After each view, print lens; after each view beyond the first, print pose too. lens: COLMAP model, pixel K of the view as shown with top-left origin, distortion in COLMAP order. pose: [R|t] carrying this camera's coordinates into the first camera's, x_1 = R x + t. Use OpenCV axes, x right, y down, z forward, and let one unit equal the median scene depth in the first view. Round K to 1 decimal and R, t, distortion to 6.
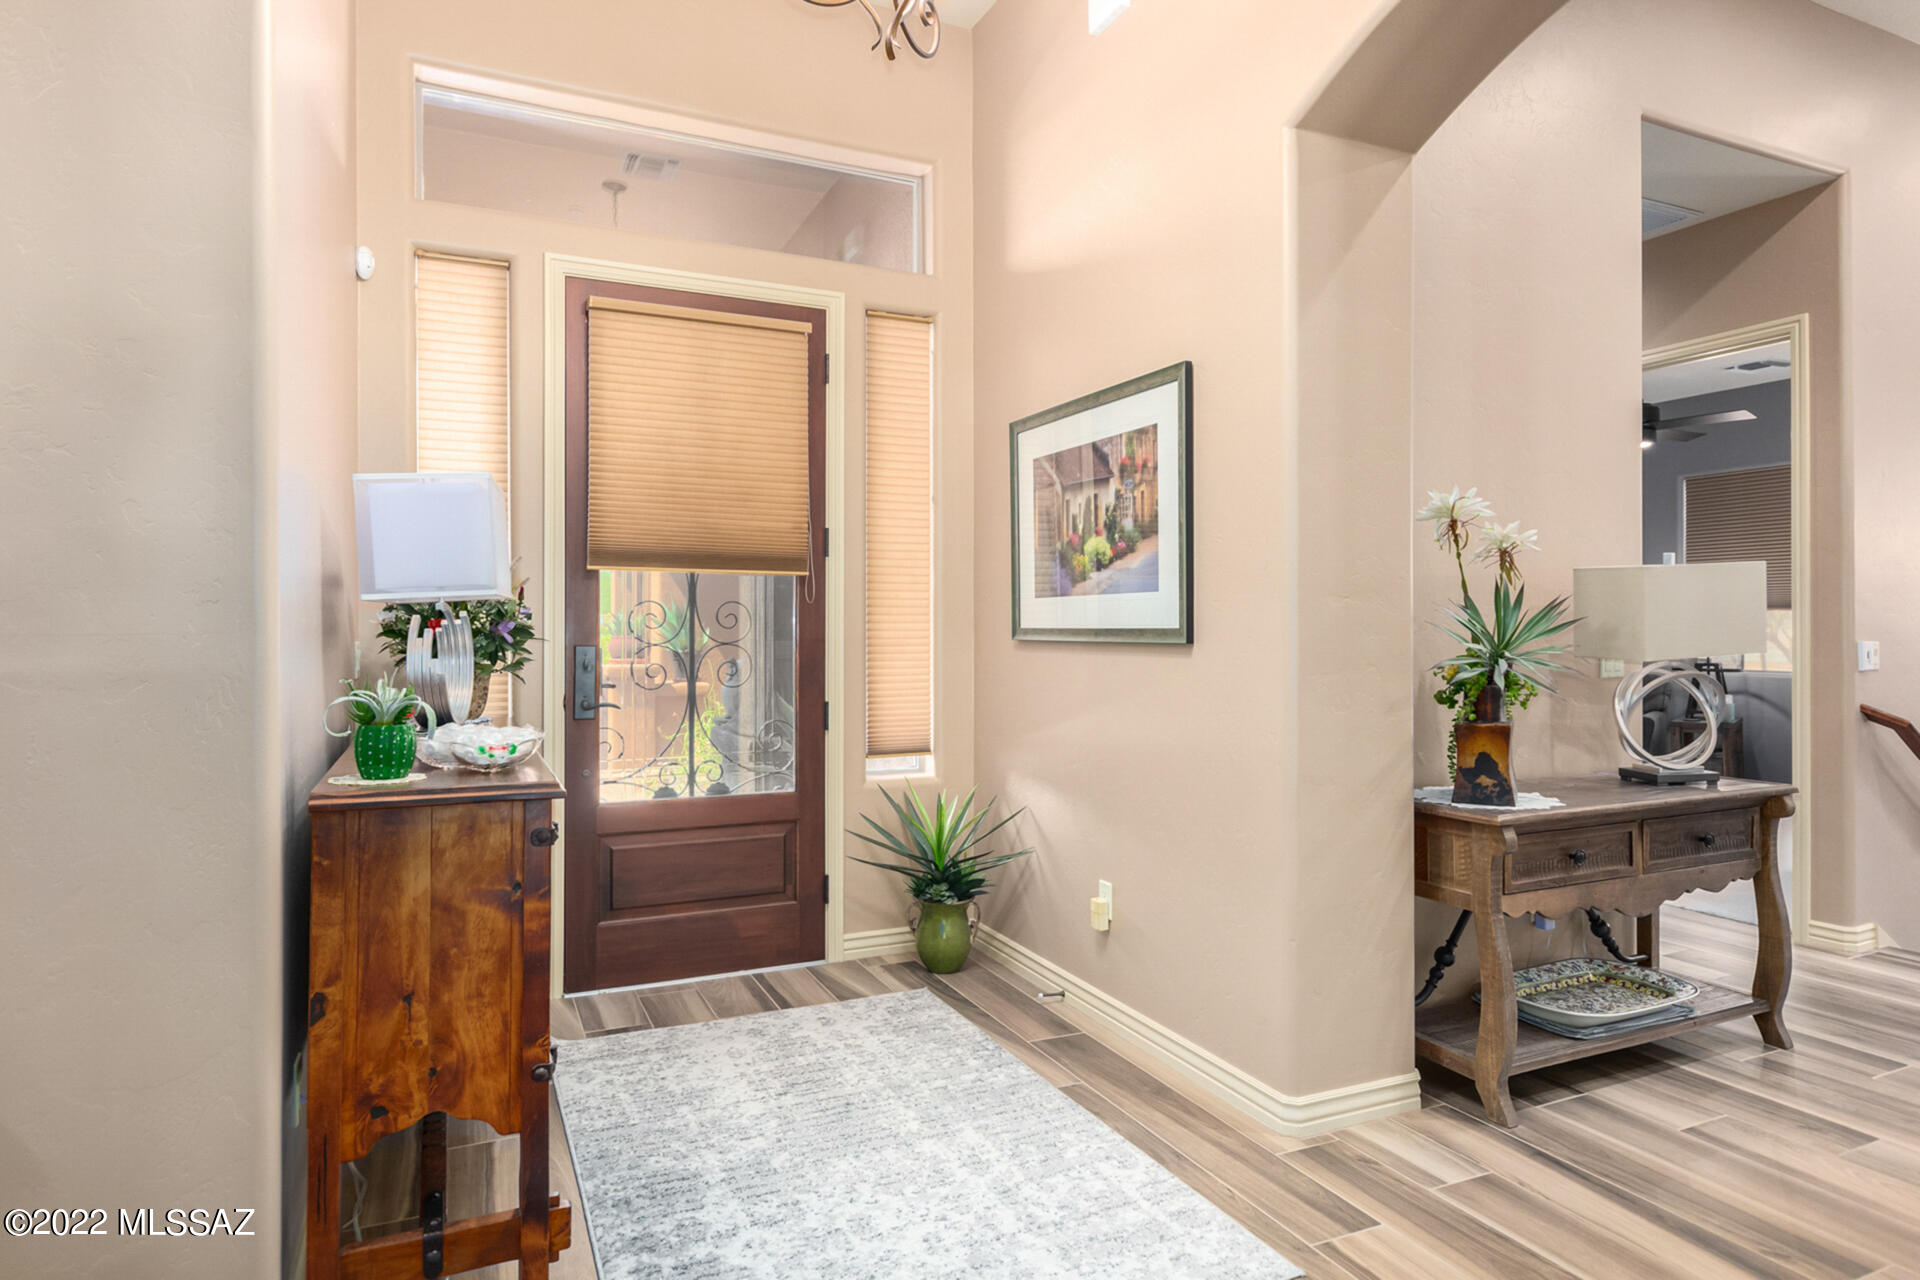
lens RADIAL K [[1092.4, 0, 959.9], [0, 1092.4, 634.7], [0, 0, 1]] dist [-0.002310, -0.000216]
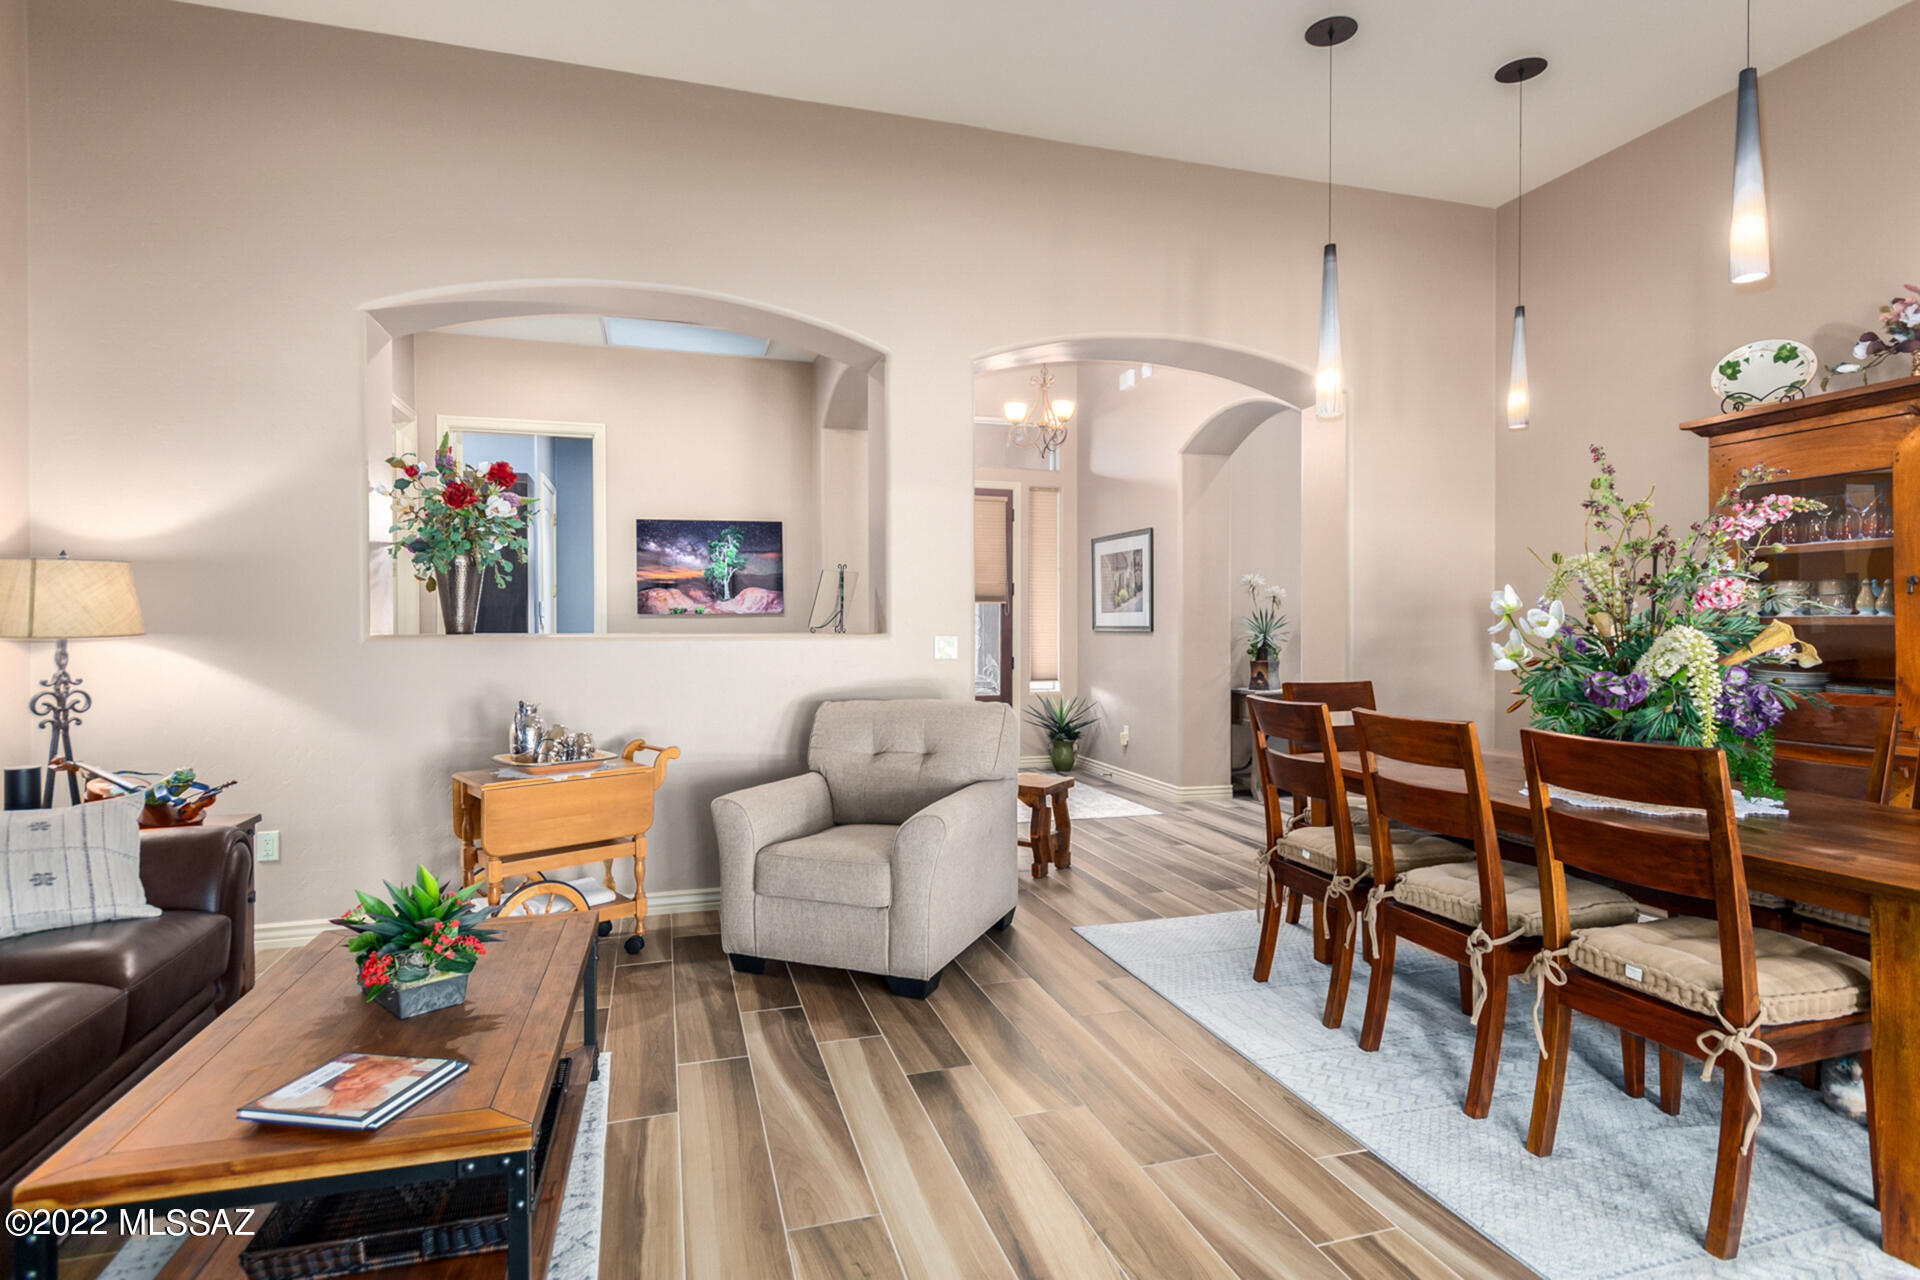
lens RADIAL K [[1003.1, 0, 954.1], [0, 1003.1, 632.7], [0, 0, 1]] dist [0.013847, -0.000599]
pose [[0.990005, 0.000177, -0.141029, 0.060169], [0.000526, 0.999988, 0.004952, -0.001632], [0.141028, -0.004976, 0.989993, -1.227729]]
